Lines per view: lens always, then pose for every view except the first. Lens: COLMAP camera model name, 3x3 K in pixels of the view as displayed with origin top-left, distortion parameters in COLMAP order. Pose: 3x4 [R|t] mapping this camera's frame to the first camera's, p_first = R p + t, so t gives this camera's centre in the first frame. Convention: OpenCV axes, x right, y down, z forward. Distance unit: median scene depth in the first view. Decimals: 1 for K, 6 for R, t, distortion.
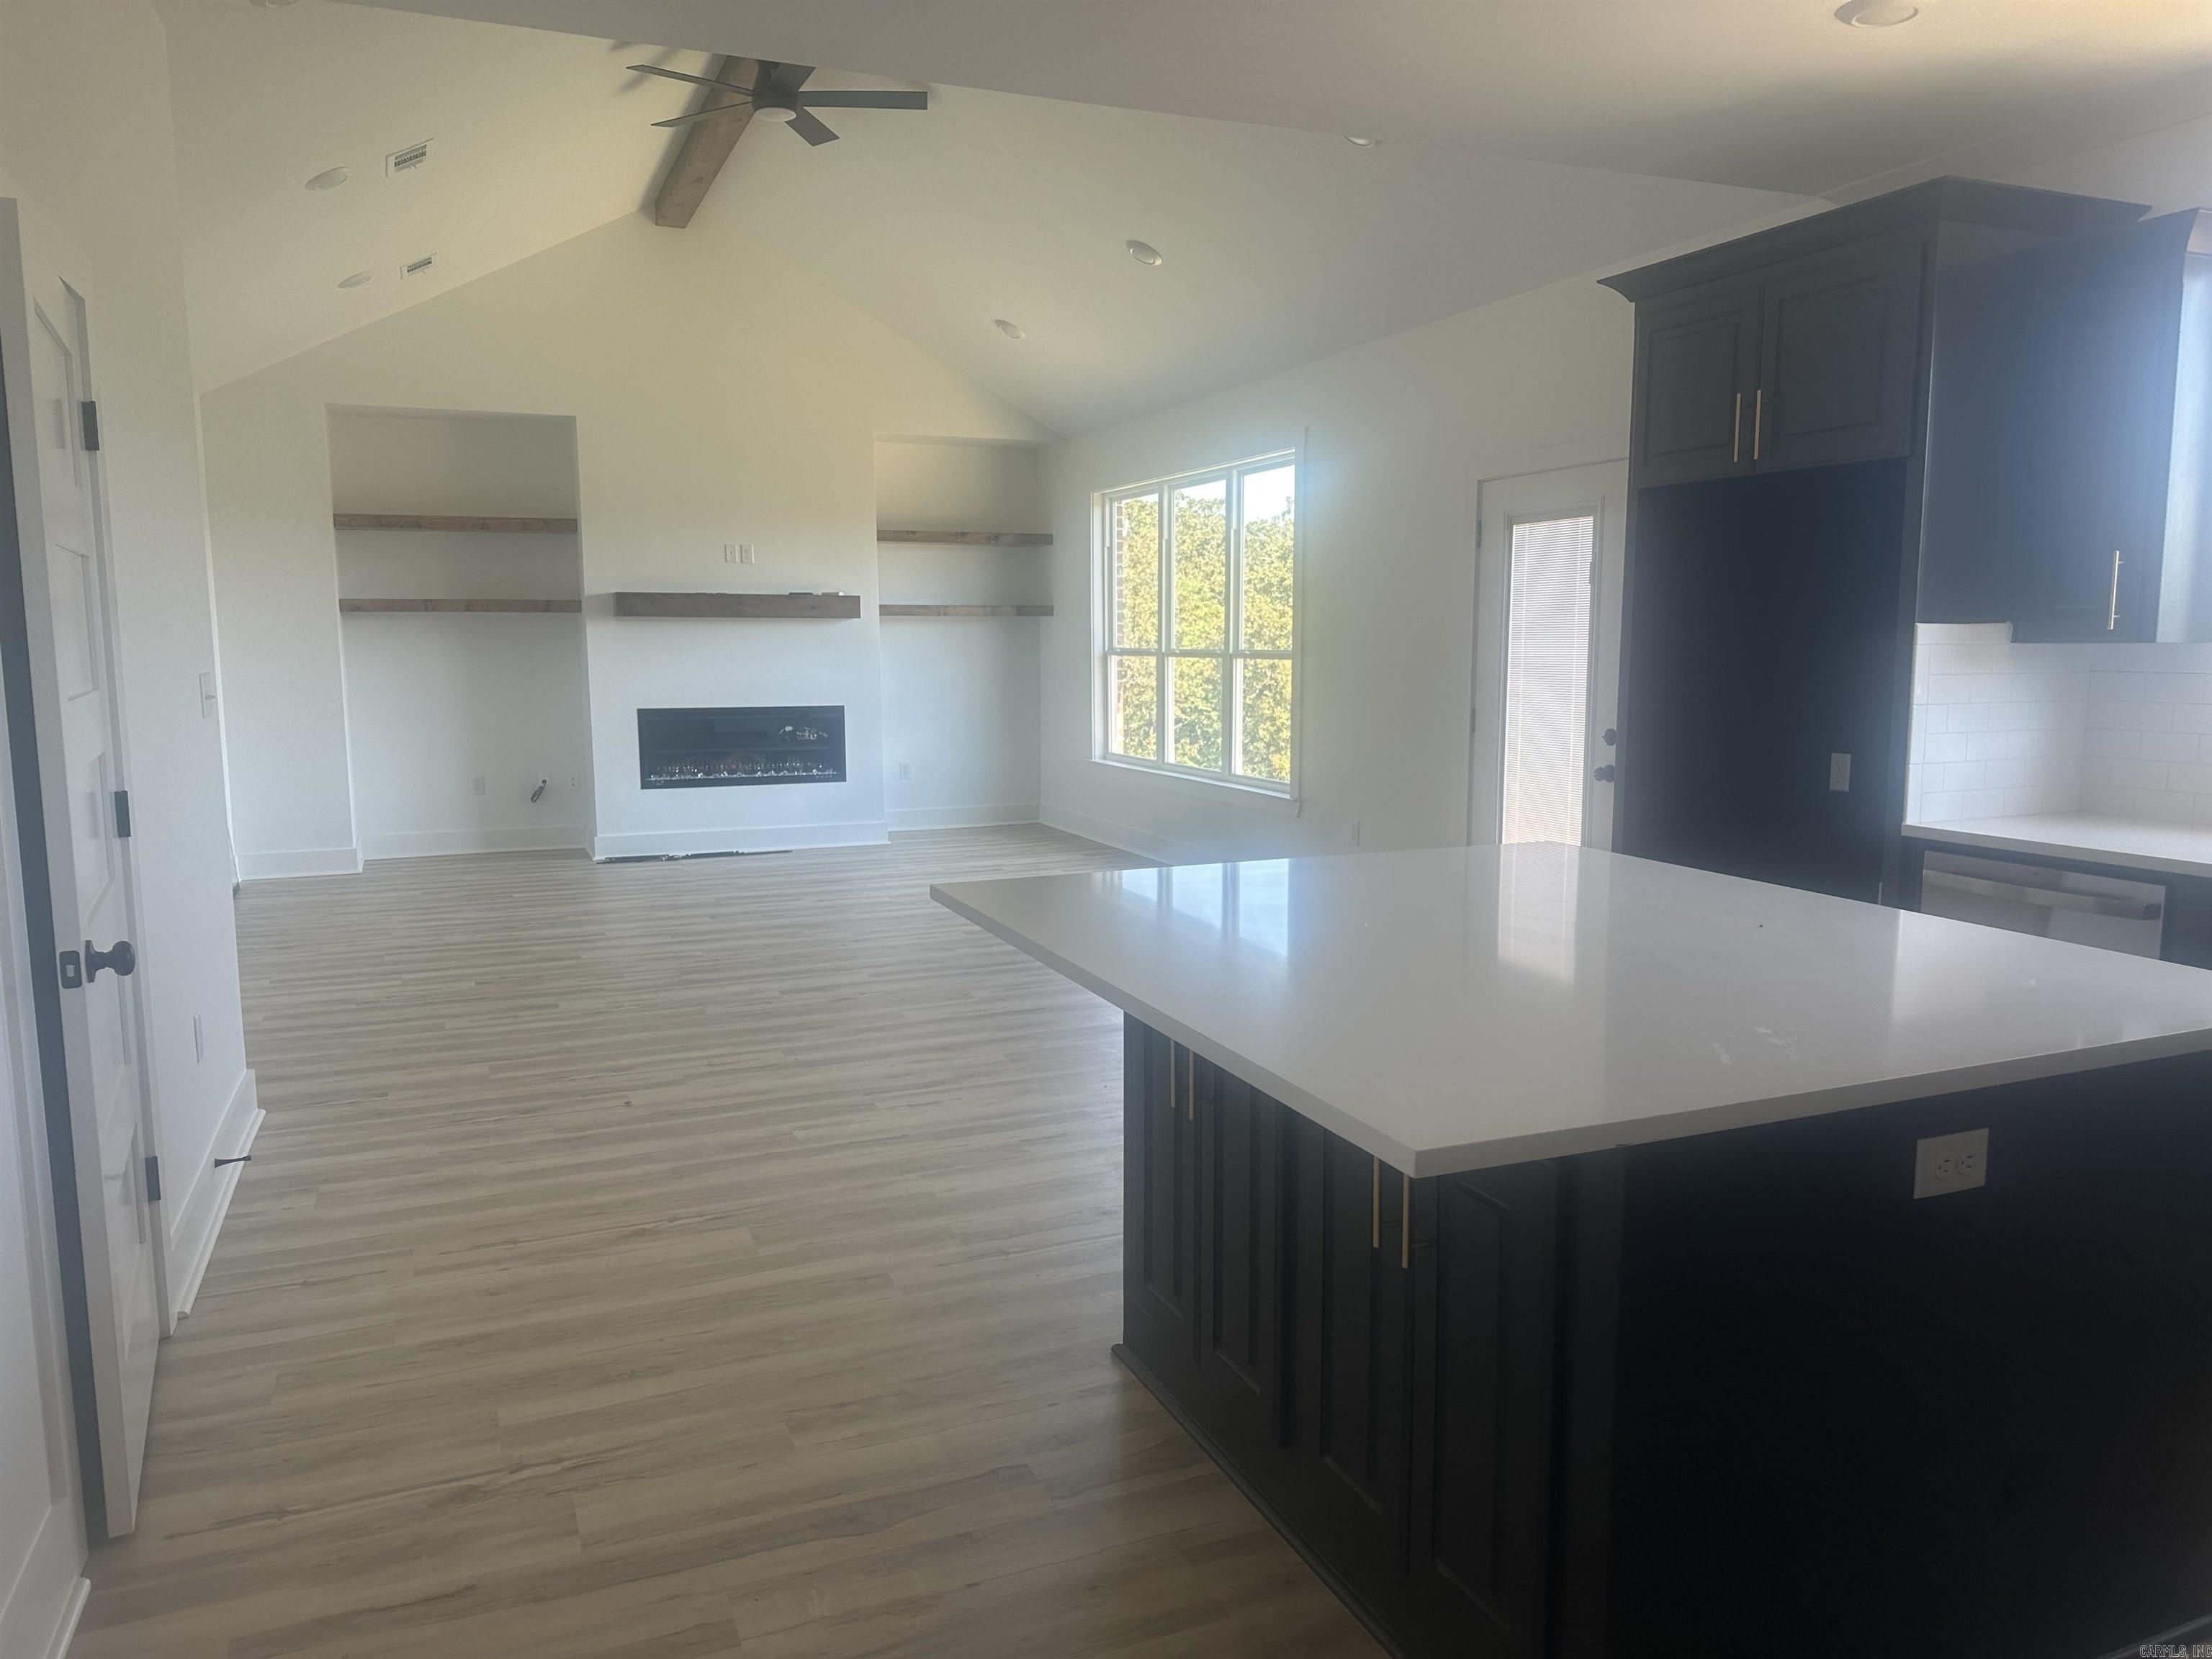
lens RADIAL K [[1553.3, 0, 1102.9], [0, 1553.3, 831.9], [0, 0, 1]] dist [0.063820, -0.080107]
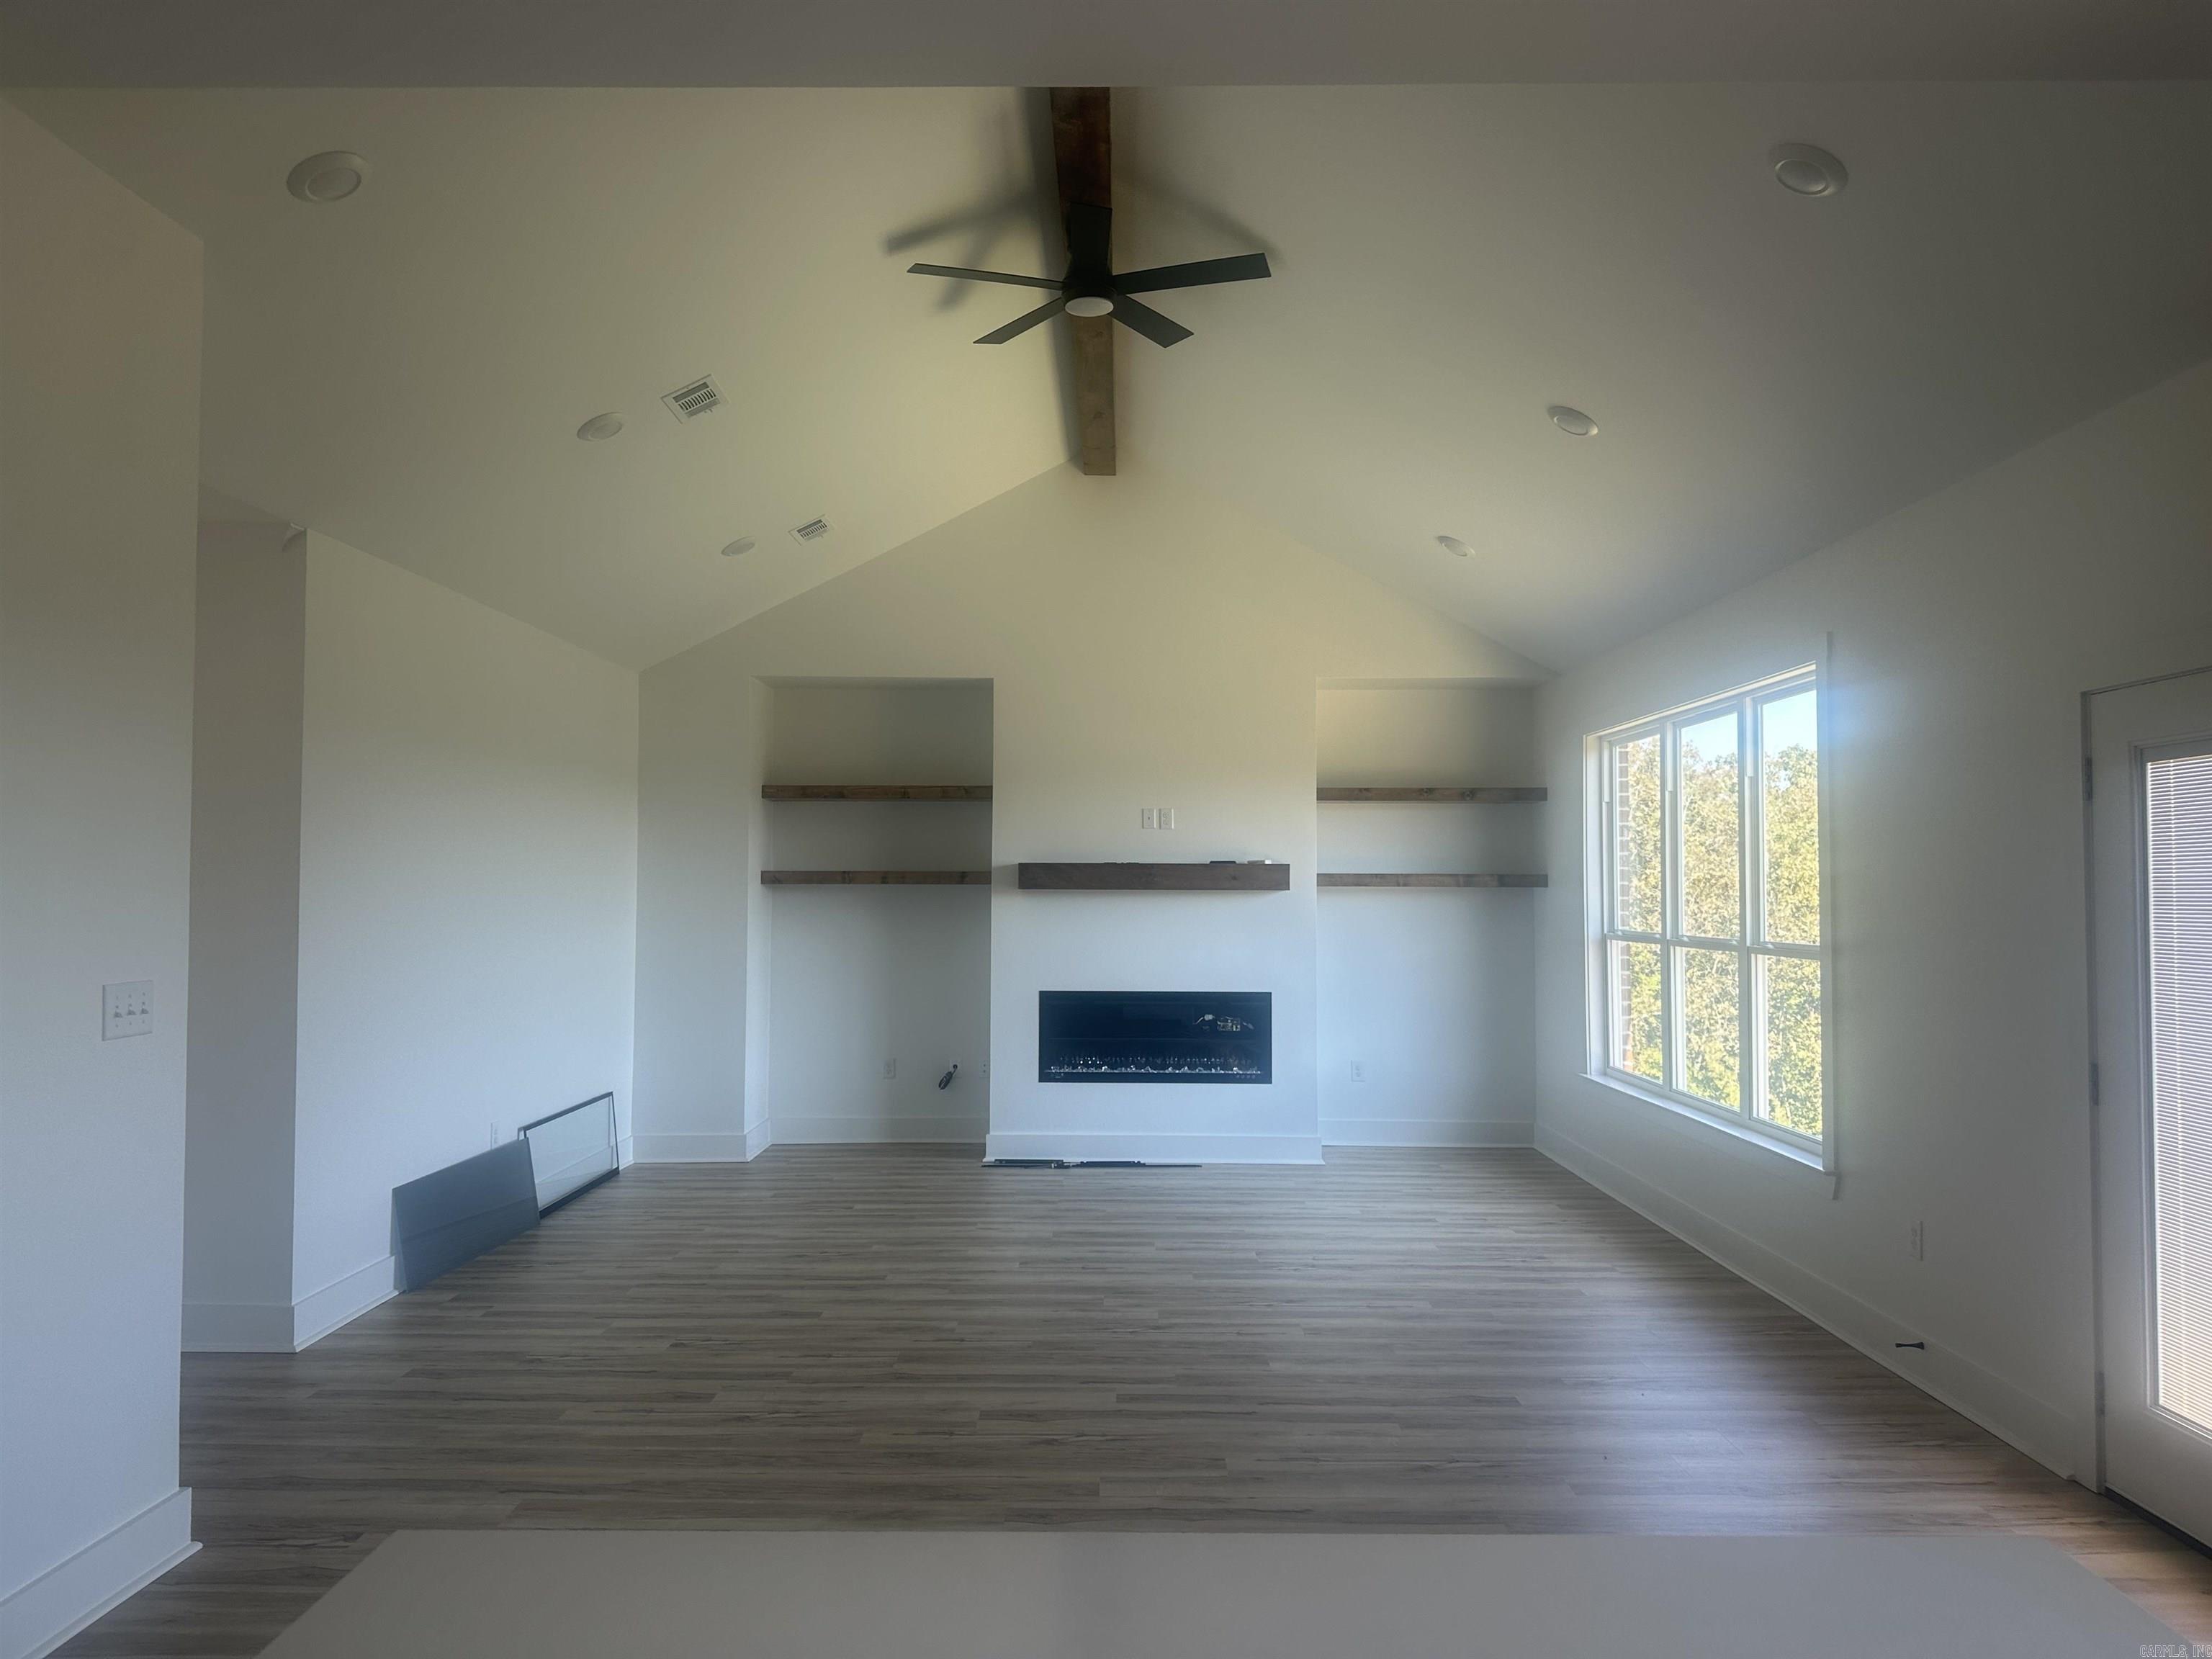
lens RADIAL K [[1553.3, 0, 1087.6], [0, 1553.3, 833.2], [0, 0, 1]] dist [0.063820, -0.080107]
pose [[0.916977, -0.008255, -0.398856, 0.081581], [-0.056649, 0.986961, -0.150662, -0.035219], [0.394899, 0.160748, 0.904552, 0.190523]]
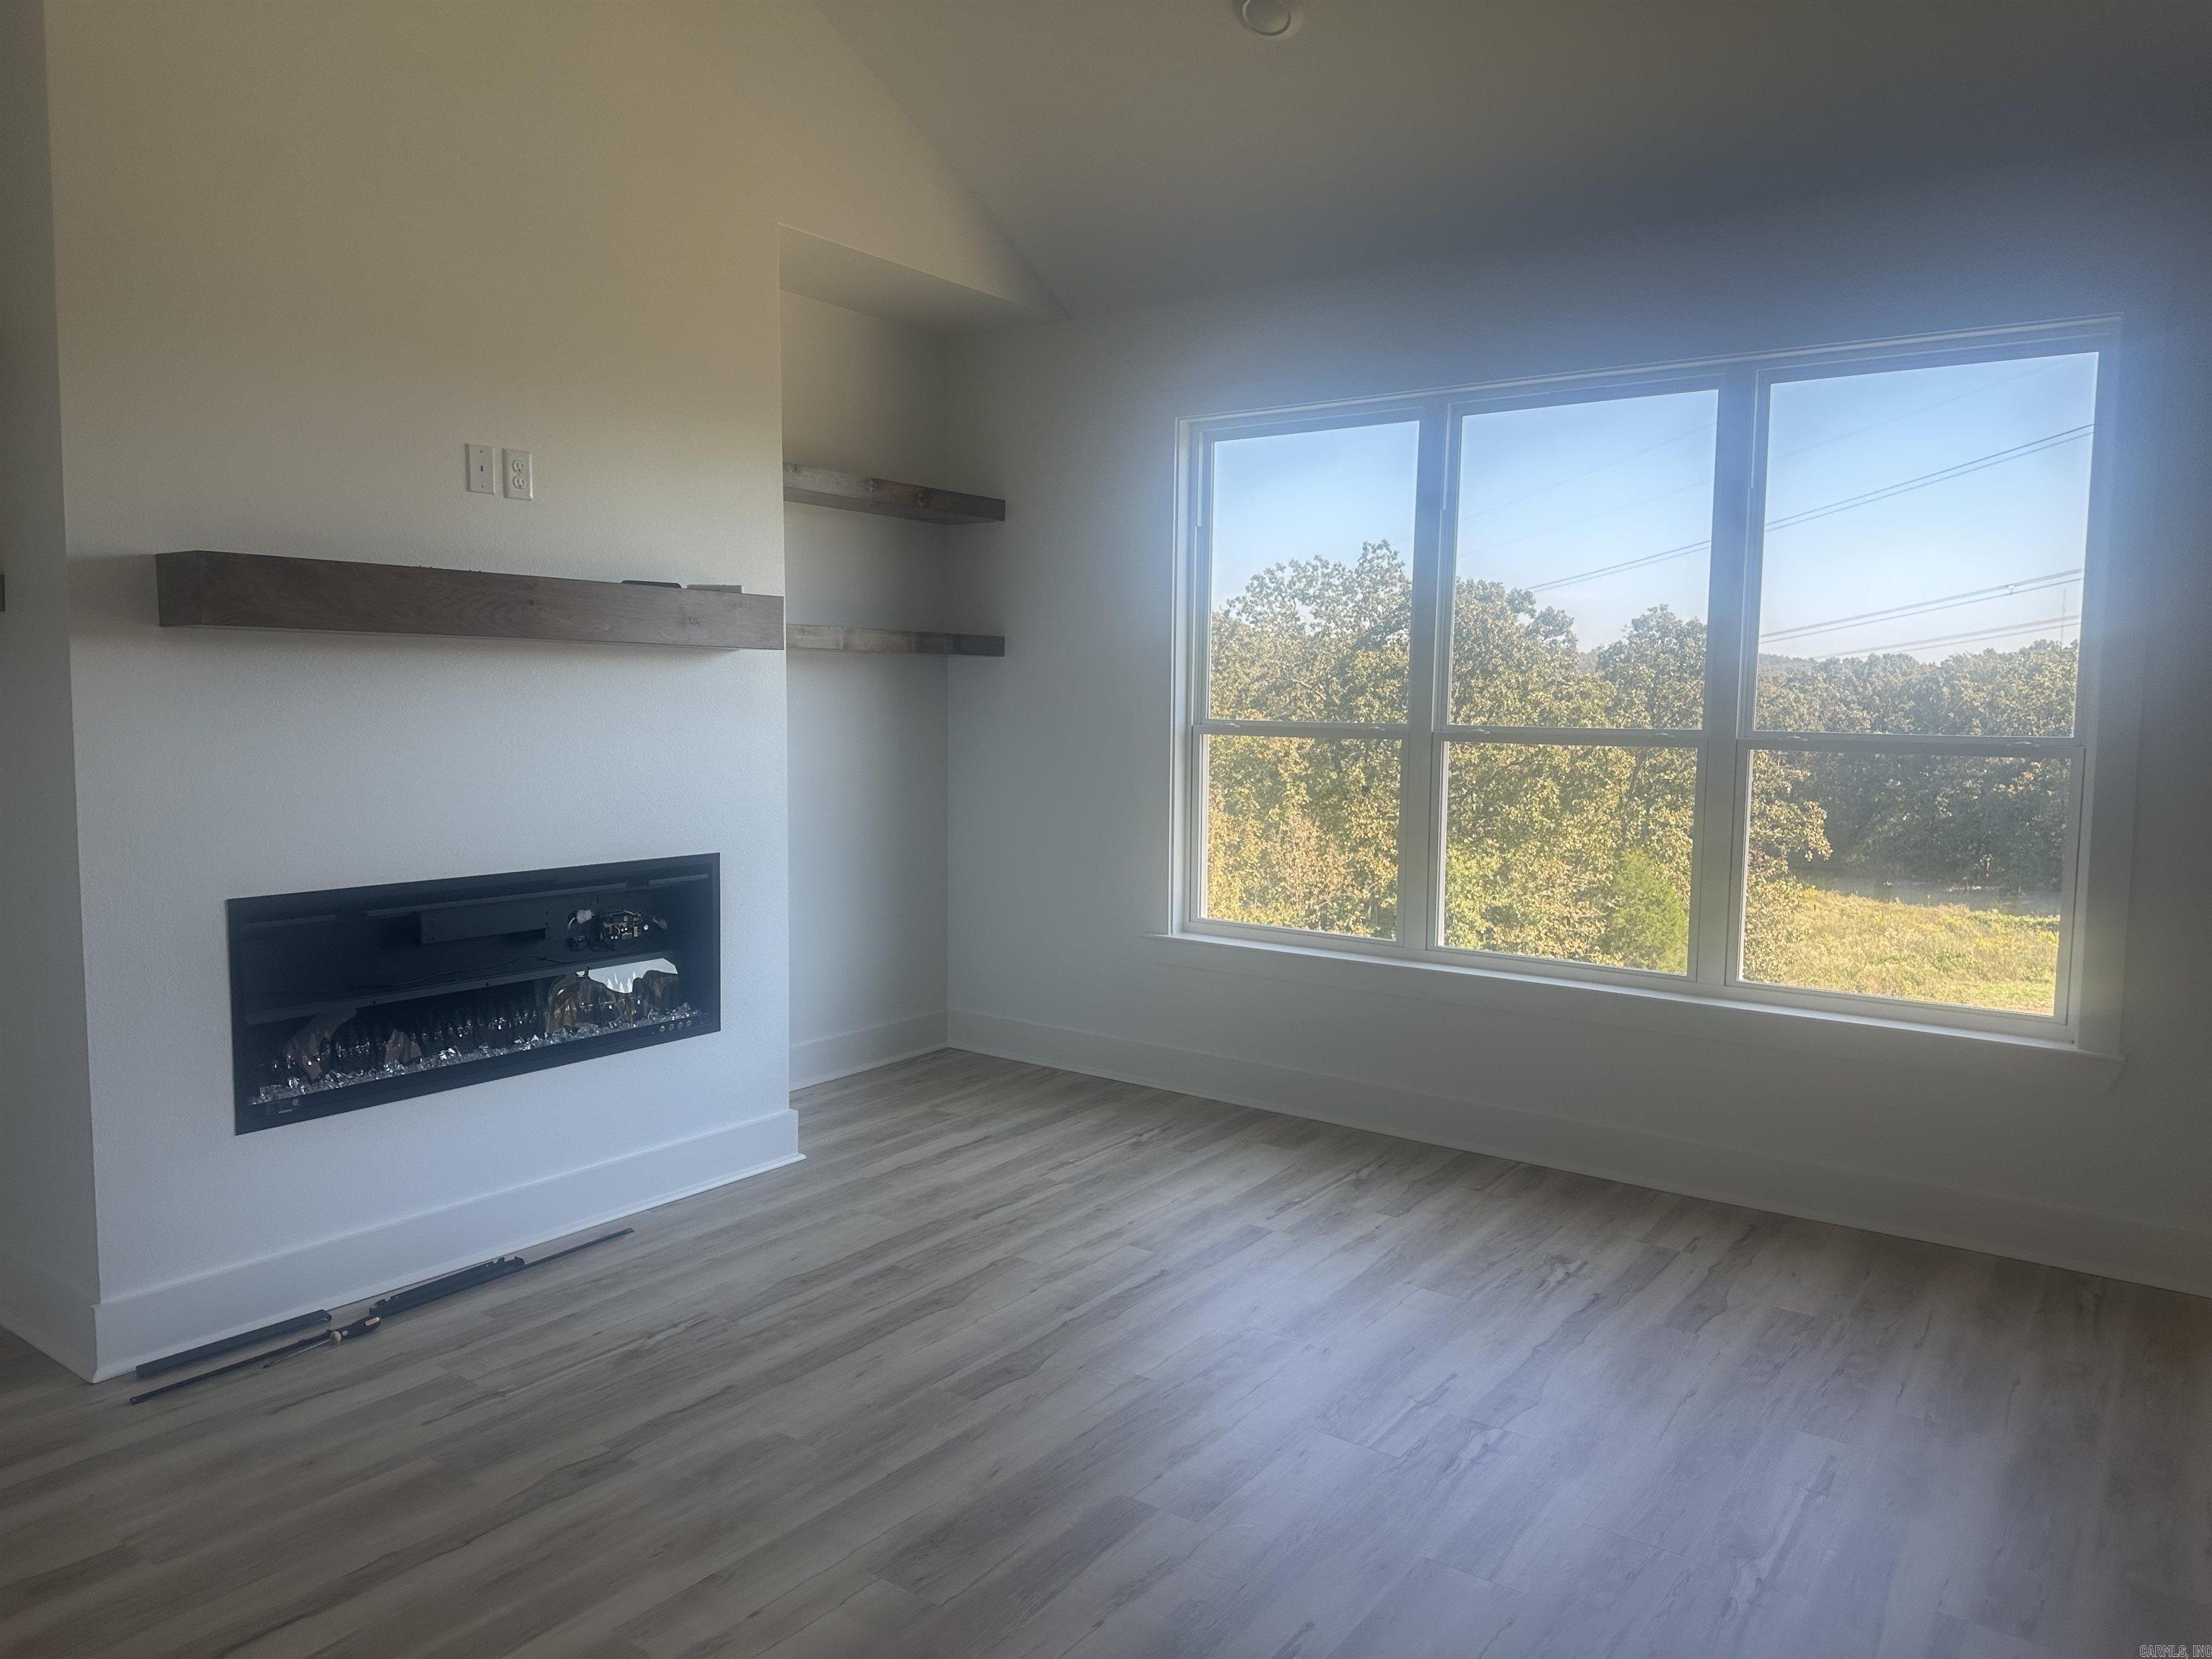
lens RADIAL K [[1553.3, 0, 1127.6], [0, 1553.3, 838.8], [0, 0, 1]] dist [0.063820, -0.080107]
pose [[0.854002, -0.037105, 0.518946, -0.304917], [0.052870, 0.998479, -0.015613, -0.075837], [-0.517577, 0.040771, 0.854665, 0.602502]]
